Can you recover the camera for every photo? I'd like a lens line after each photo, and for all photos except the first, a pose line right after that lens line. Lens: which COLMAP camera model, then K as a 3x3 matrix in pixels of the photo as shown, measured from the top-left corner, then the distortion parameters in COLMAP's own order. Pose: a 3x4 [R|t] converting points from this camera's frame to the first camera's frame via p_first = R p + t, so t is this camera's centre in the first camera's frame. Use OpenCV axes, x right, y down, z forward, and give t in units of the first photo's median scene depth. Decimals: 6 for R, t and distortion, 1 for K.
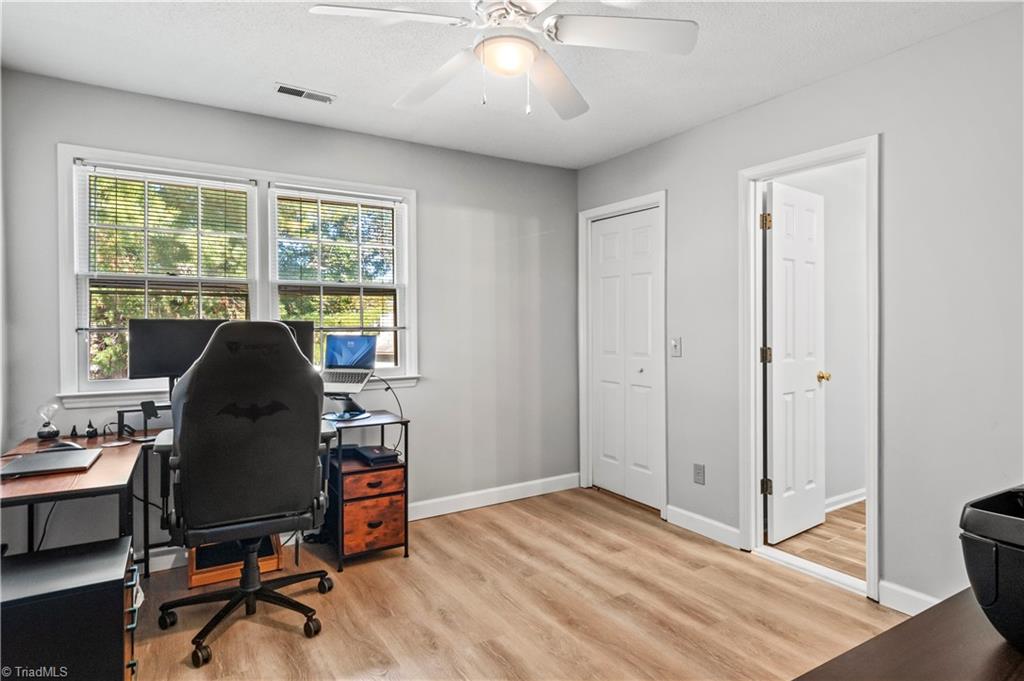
lens RADIAL K [[606.2, 0, 512.0], [0, 606.2, 340.5], [0, 0, 1]] dist [-0.000931, -0.000435]
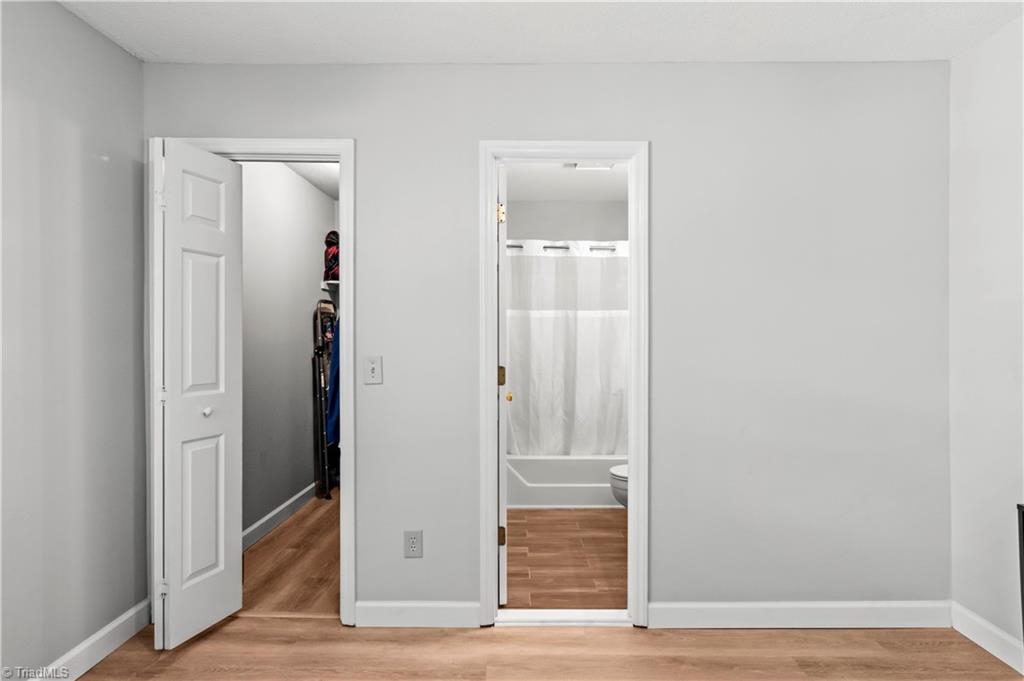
lens RADIAL K [[606.2, 0, 512.0], [0, 606.2, 340.5], [0, 0, 1]] dist [-0.000931, -0.000435]
pose [[0.505671, -0.004812, 0.862713, -0.272886], [0.018087, 0.999824, -0.005025, -0.018367], [-0.862537, 0.018145, 0.505669, 0.566913]]
